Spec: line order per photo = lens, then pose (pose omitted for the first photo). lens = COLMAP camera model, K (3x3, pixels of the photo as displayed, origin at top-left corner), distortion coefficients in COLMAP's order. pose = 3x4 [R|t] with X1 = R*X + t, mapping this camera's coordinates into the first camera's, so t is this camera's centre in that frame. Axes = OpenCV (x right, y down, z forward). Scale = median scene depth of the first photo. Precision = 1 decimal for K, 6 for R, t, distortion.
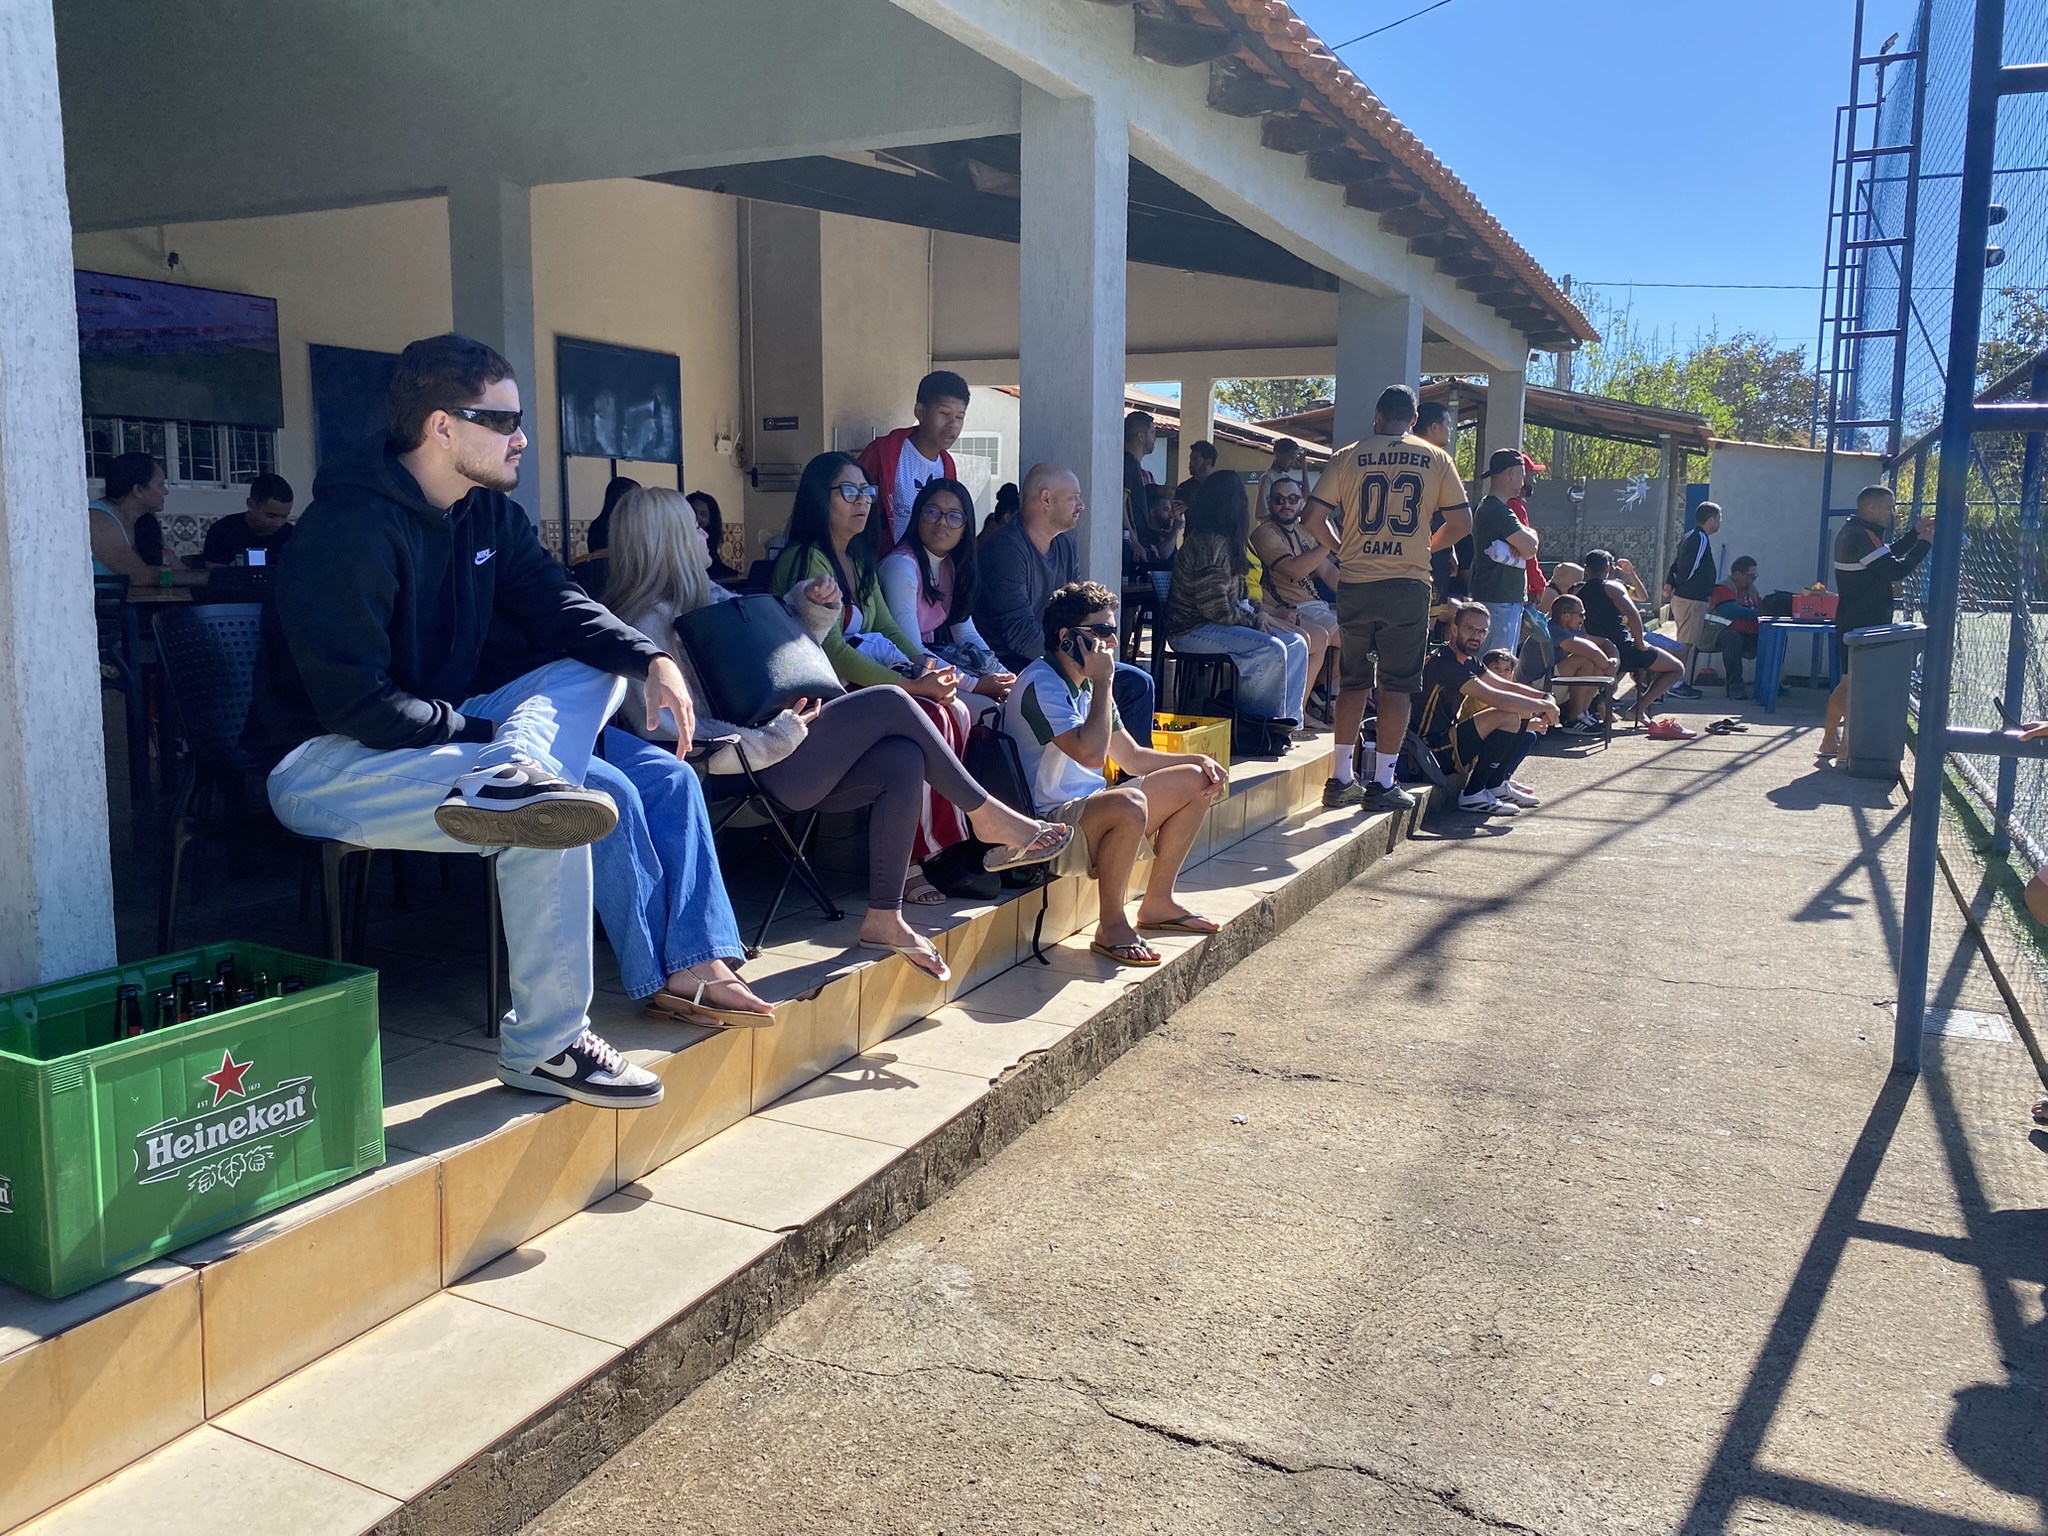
lens RADIAL K [[1567.3, 0, 1021.9], [0, 1567.3, 766.7], [0, 0, 1]] dist [0.000483, -0.017914]
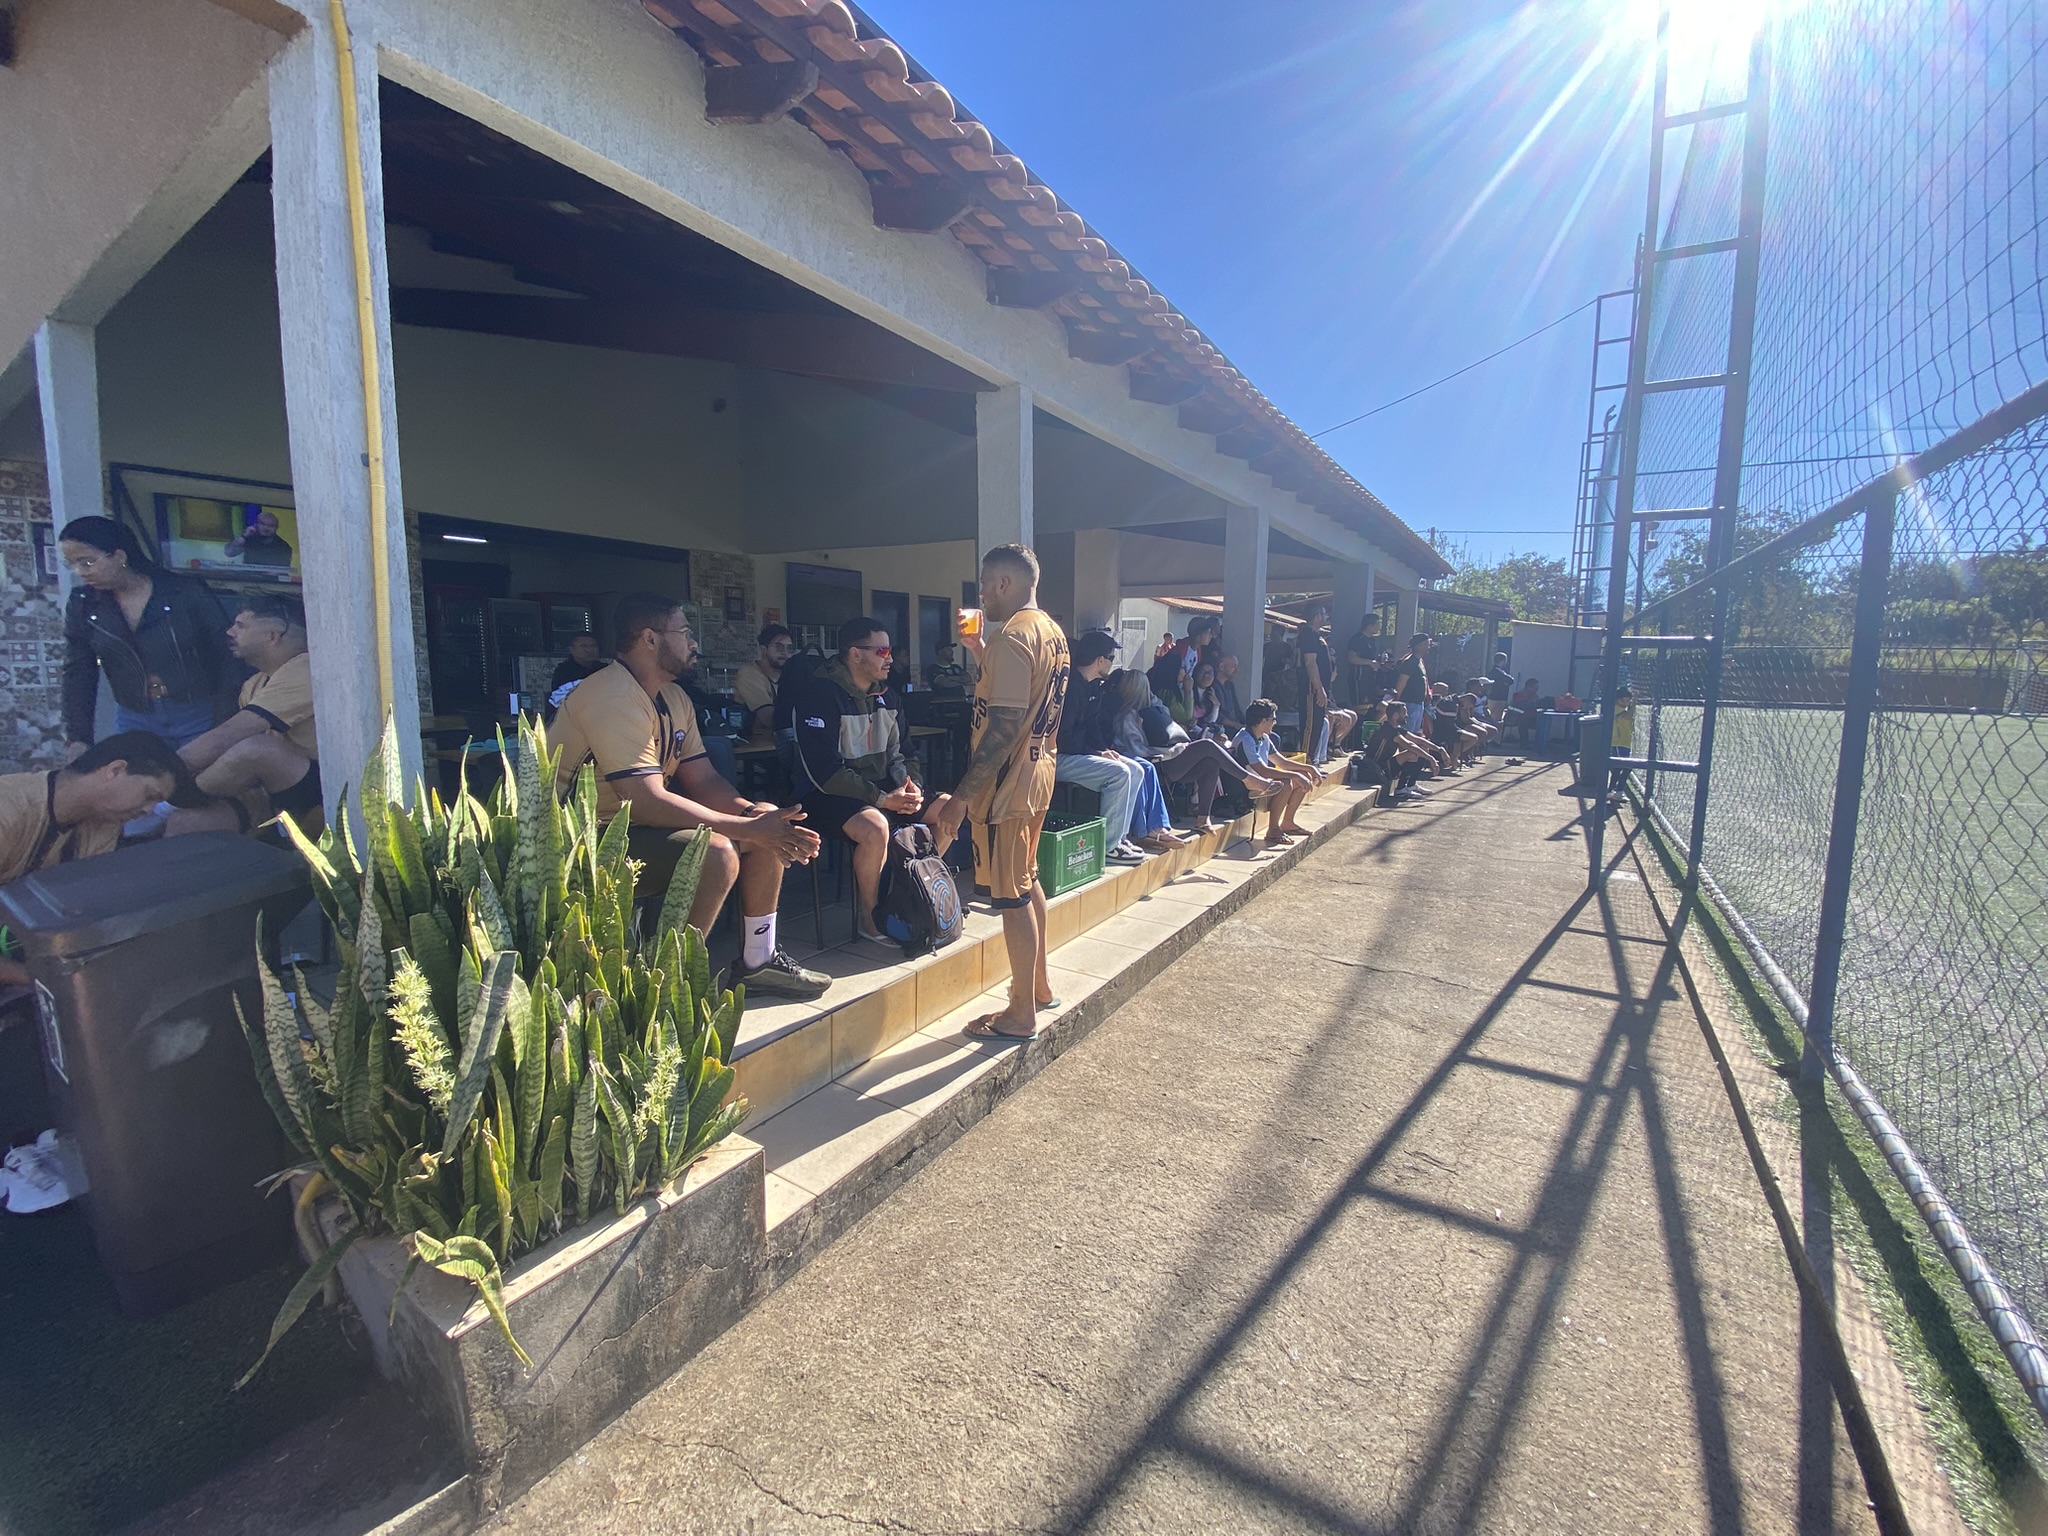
lens RADIAL K [[843.7, 0, 1026.9], [0, 843.7, 771.6], [0, 0, 1]] dist [-0.017818, 0.000437]
pose [[0.994040, 0.010600, -0.108503, -0.197622], [-0.012356, 0.999803, -0.015525, 0.031049], [0.108317, 0.016773, 0.993975, -0.439615]]
